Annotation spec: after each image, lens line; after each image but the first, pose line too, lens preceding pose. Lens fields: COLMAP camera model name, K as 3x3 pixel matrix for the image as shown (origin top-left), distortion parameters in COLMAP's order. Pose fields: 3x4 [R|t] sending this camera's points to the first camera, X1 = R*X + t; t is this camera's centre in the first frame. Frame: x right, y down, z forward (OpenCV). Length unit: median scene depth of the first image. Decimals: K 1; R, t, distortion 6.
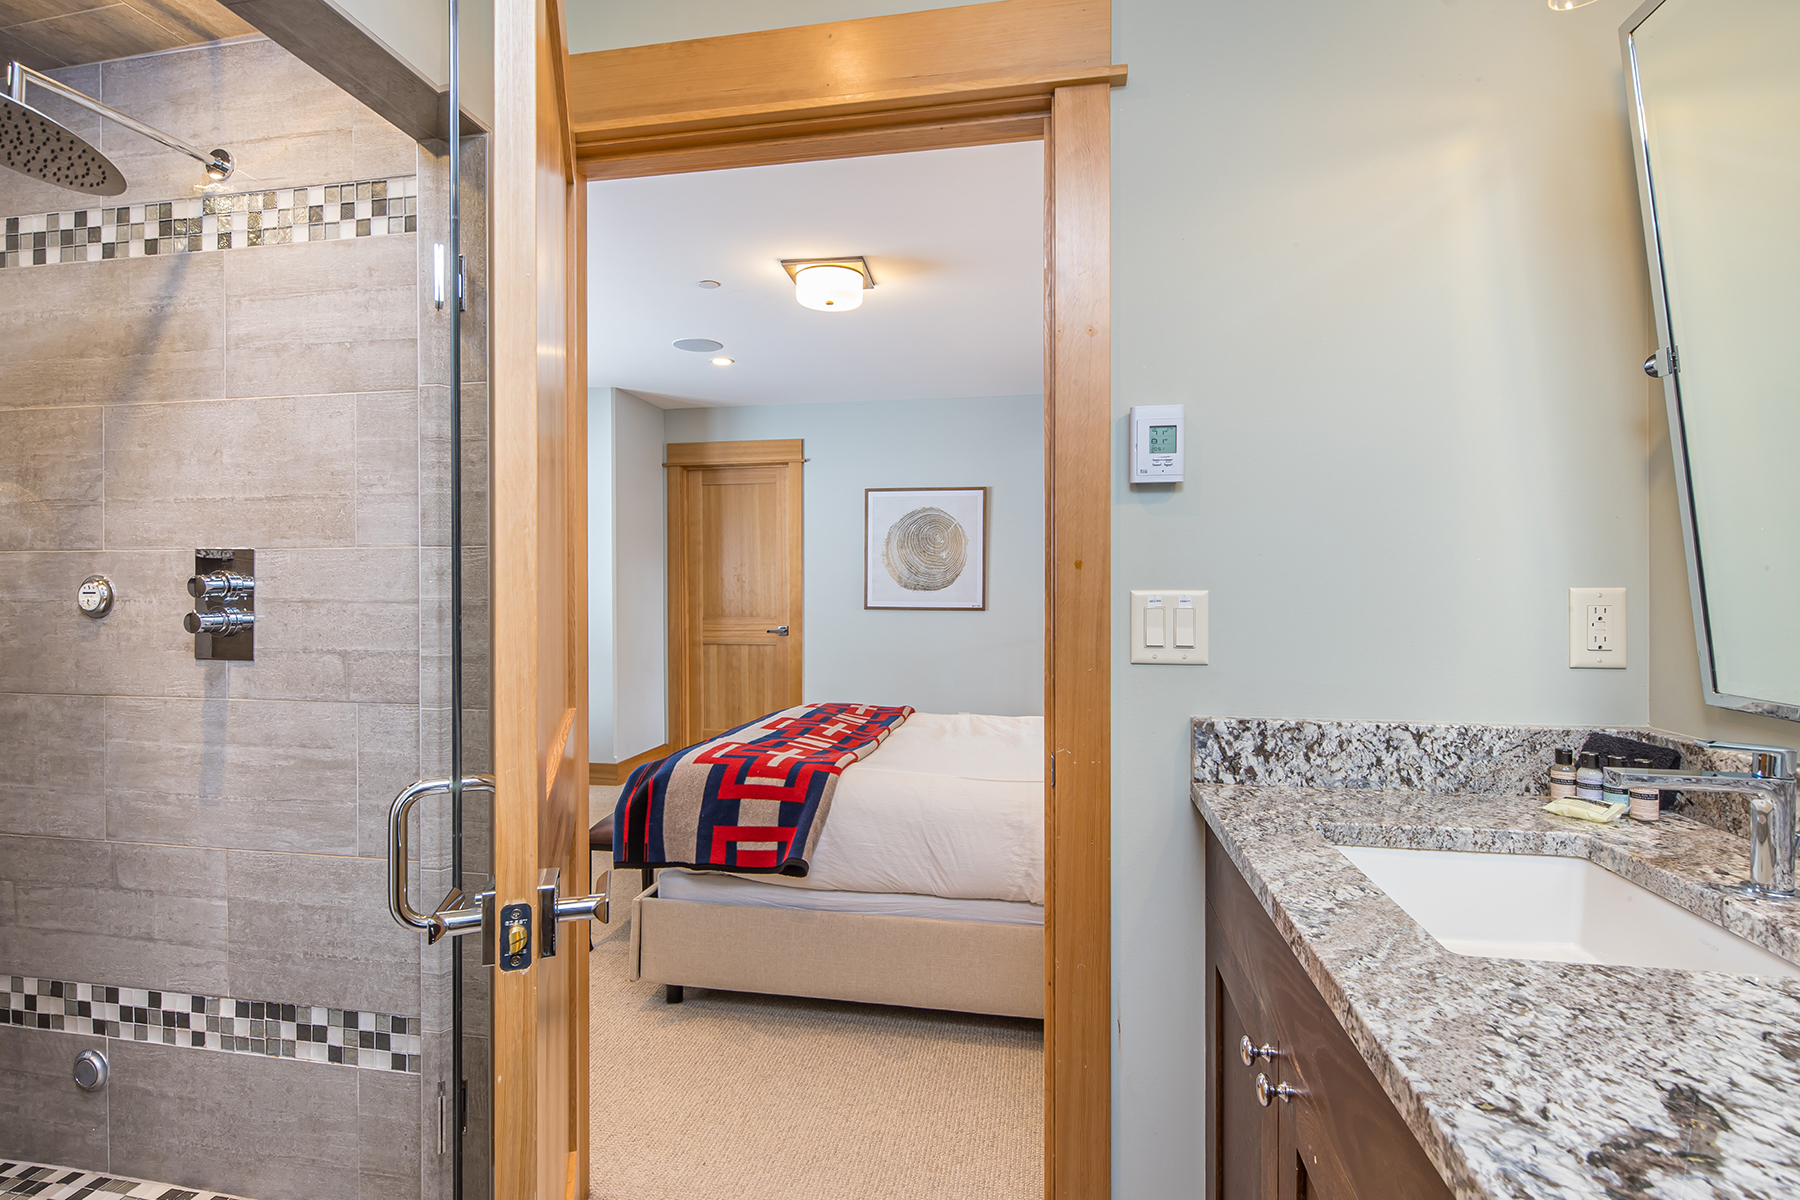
lens RADIAL K [[909.6, 0, 895.2], [0, 909.6, 601.2], [0, 0, 1]] dist [-0.000246, -0.001002]
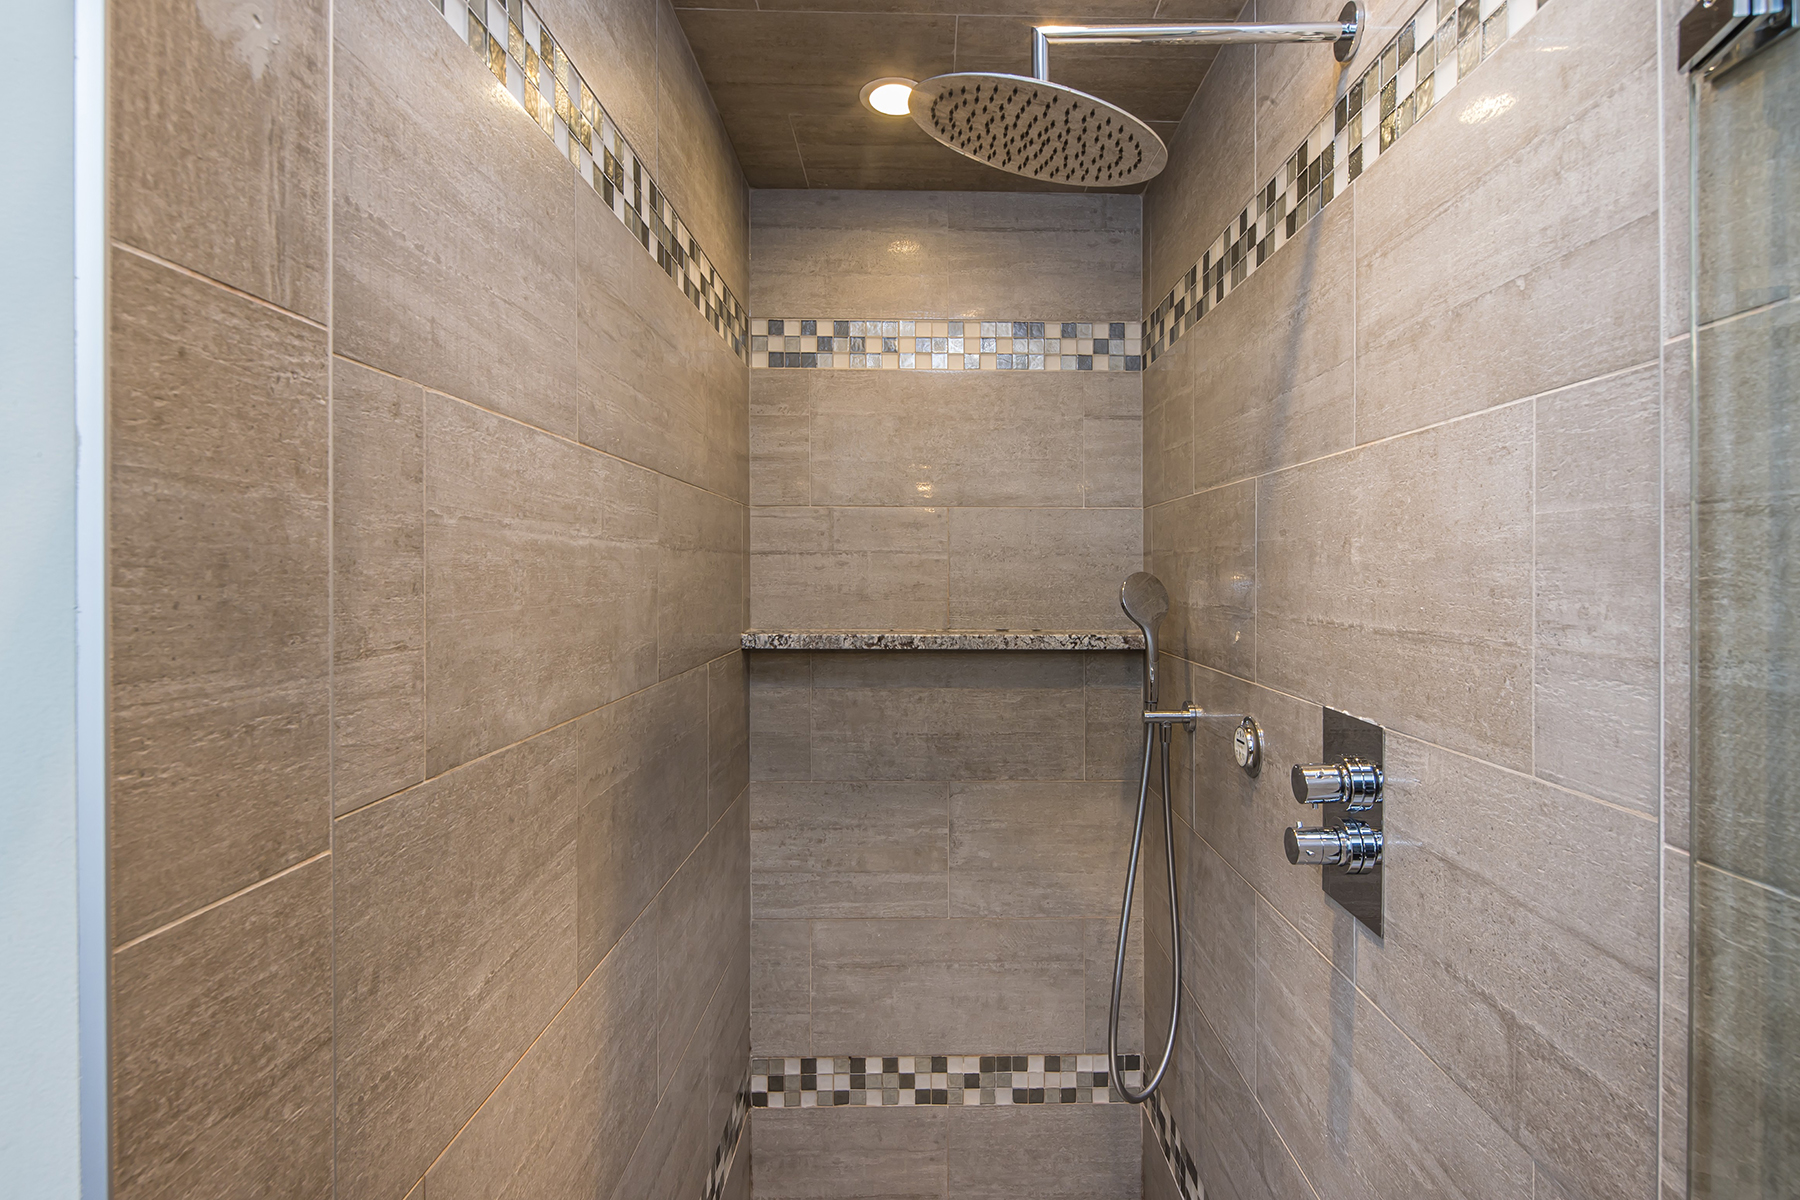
lens RADIAL K [[909.6, 0, 899.0], [0, 909.6, 582.6], [0, 0, 1]] dist [-0.000246, -0.001002]
pose [[0.165469, 0.008191, -0.986181, -0.235763], [0.003643, 0.999954, 0.008916, -0.148371], [0.986208, -0.005068, 0.165431, 0.643410]]
